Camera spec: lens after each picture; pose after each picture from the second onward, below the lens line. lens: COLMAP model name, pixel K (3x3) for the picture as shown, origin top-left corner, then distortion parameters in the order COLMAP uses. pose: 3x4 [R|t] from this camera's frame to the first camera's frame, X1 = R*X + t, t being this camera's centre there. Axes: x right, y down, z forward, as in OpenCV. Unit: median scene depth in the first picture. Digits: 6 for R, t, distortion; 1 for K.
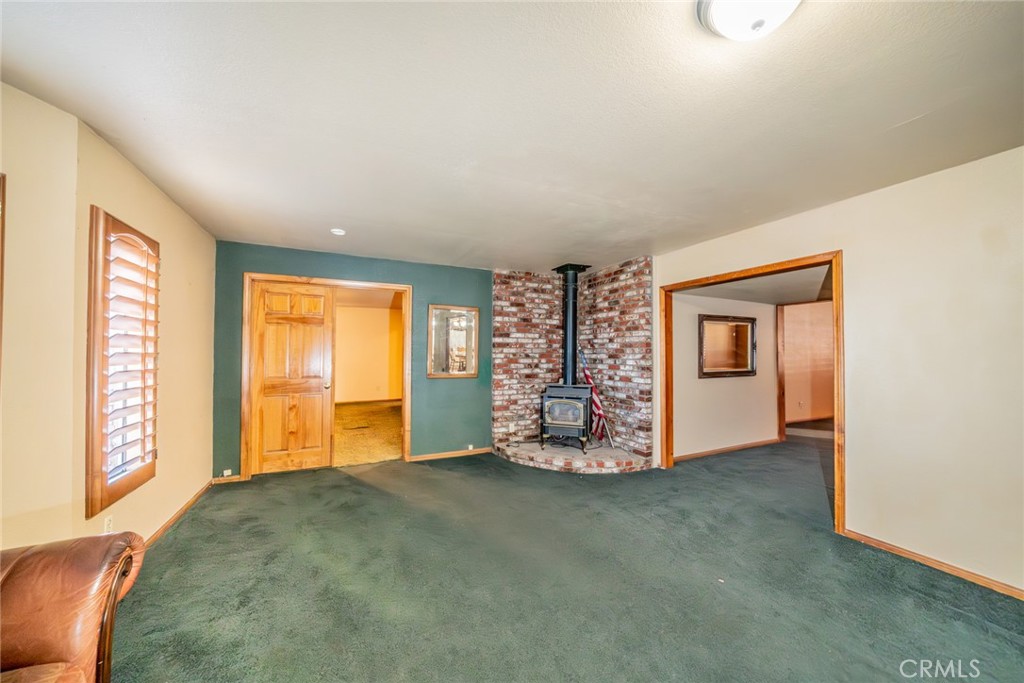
lens RADIAL K [[365.1, 0, 518.8], [0, 365.1, 345.8], [0, 0, 1]] dist [-0.007960, 0.000158]
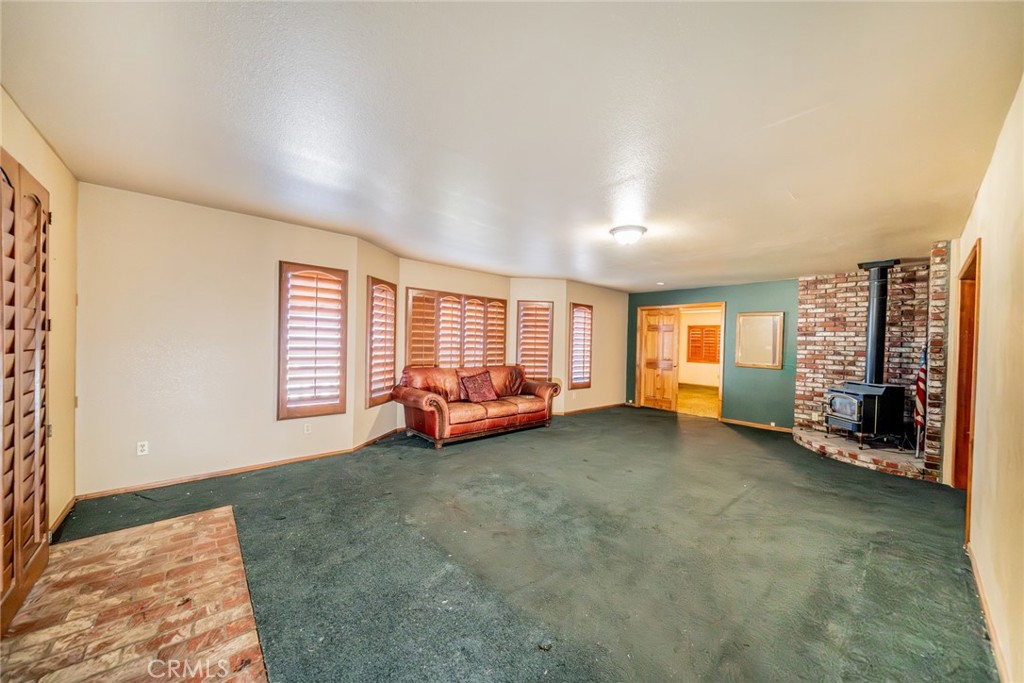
lens RADIAL K [[365.1, 0, 513.9], [0, 365.1, 345.6], [0, 0, 1]] dist [-0.007960, 0.000158]
pose [[0.281587, 0.012400, -0.959456, 0.840459], [-0.007843, 0.999913, 0.010621, 0.002101], [0.959504, 0.004534, 0.281660, -0.213675]]
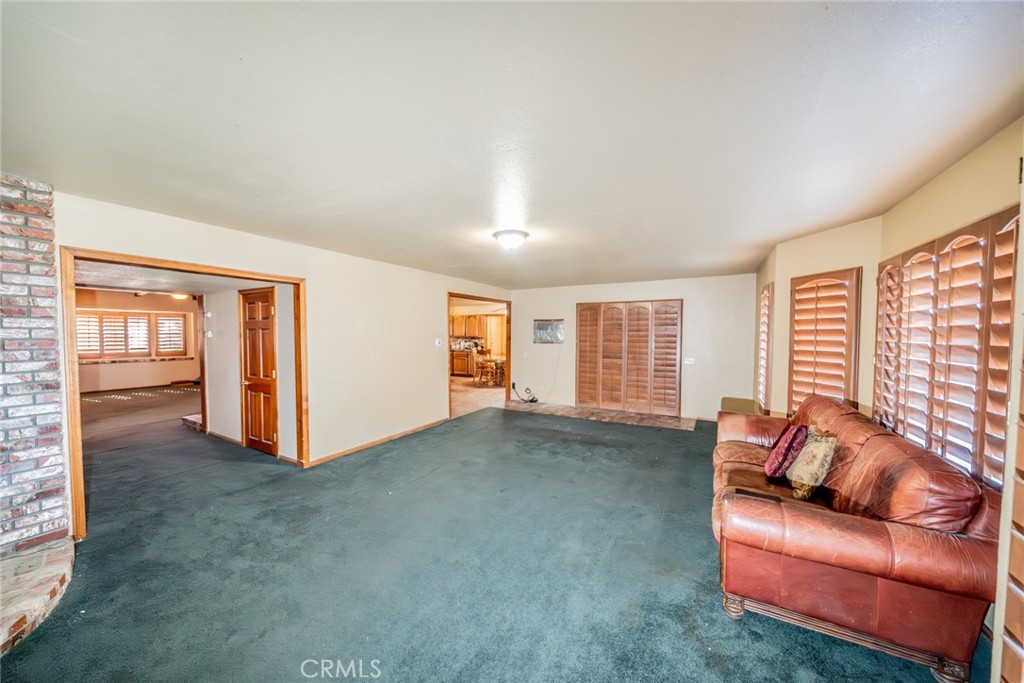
lens RADIAL K [[365.1, 0, 508.2], [0, 365.1, 342.4], [0, 0, 1]] dist [-0.007960, 0.000158]
pose [[-0.572351, -0.022570, 0.819698, -0.480550], [-0.016275, 0.999737, 0.016163, -0.024216], [-0.819847, -0.004090, -0.572568, 0.689029]]
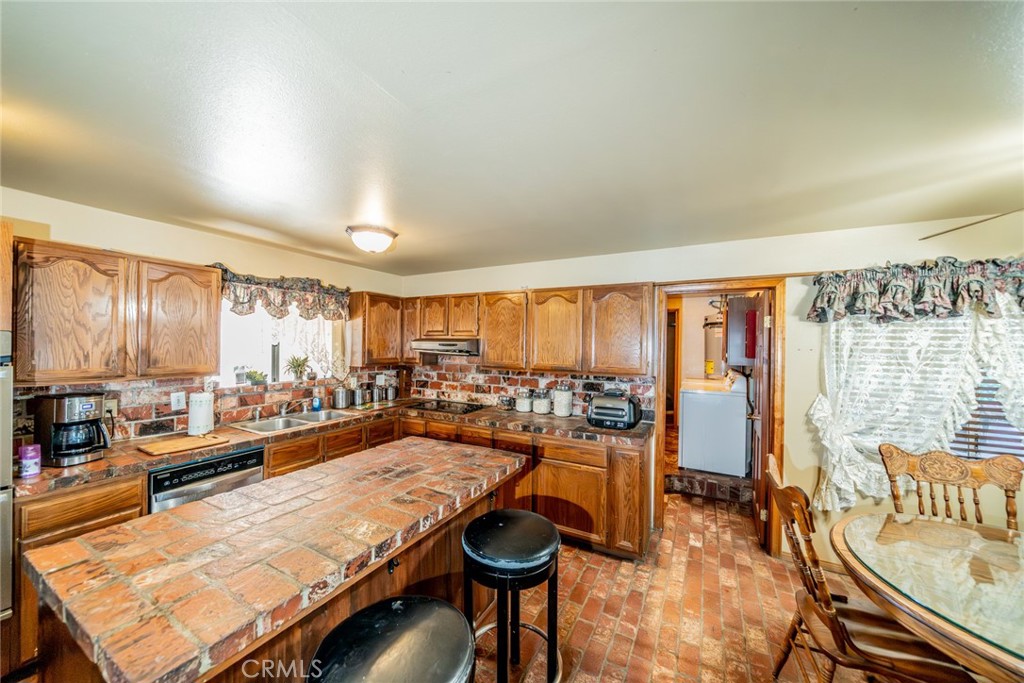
lens RADIAL K [[365.1, 0, 511.9], [0, 365.1, 341.8], [0, 0, 1]] dist [-0.007960, 0.000158]
pose [[-0.589244, -0.006680, 0.807927, 1.438879], [-0.031620, 0.999390, -0.014798, -0.058814], [-0.807336, -0.034266, -0.589096, -0.087469]]
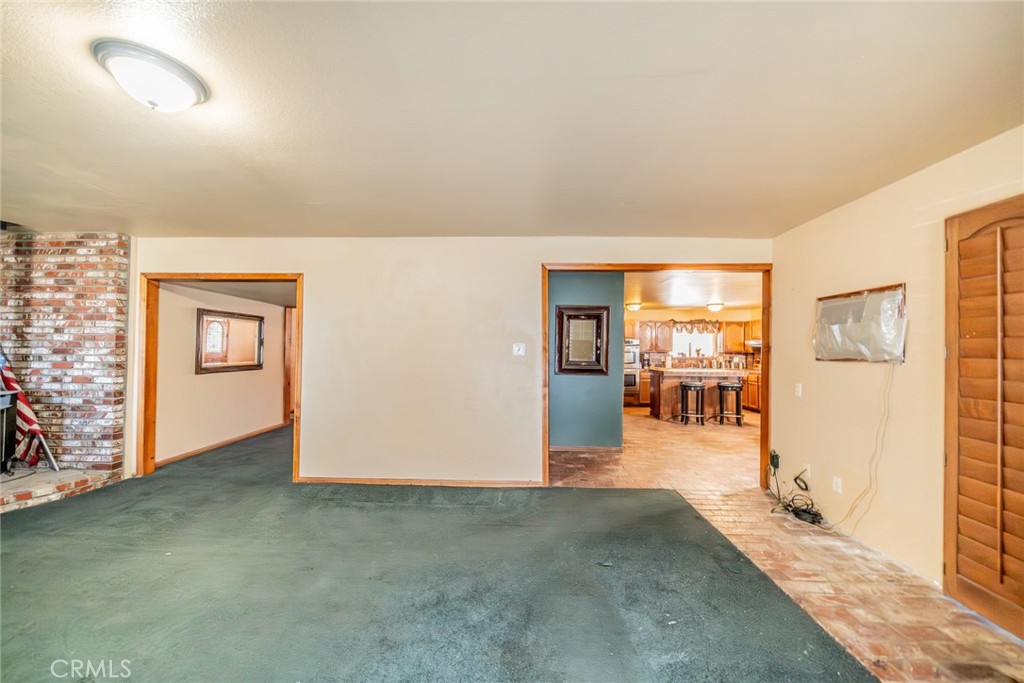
lens RADIAL K [[365.1, 0, 511.4], [0, 365.1, 345.3], [0, 0, 1]] dist [-0.007960, 0.000158]
pose [[0.463402, 0.015972, 0.886004, 0.025936], [-0.025460, 0.999665, -0.004705, -0.004180], [-0.885782, -0.020377, 0.463653, -0.194179]]
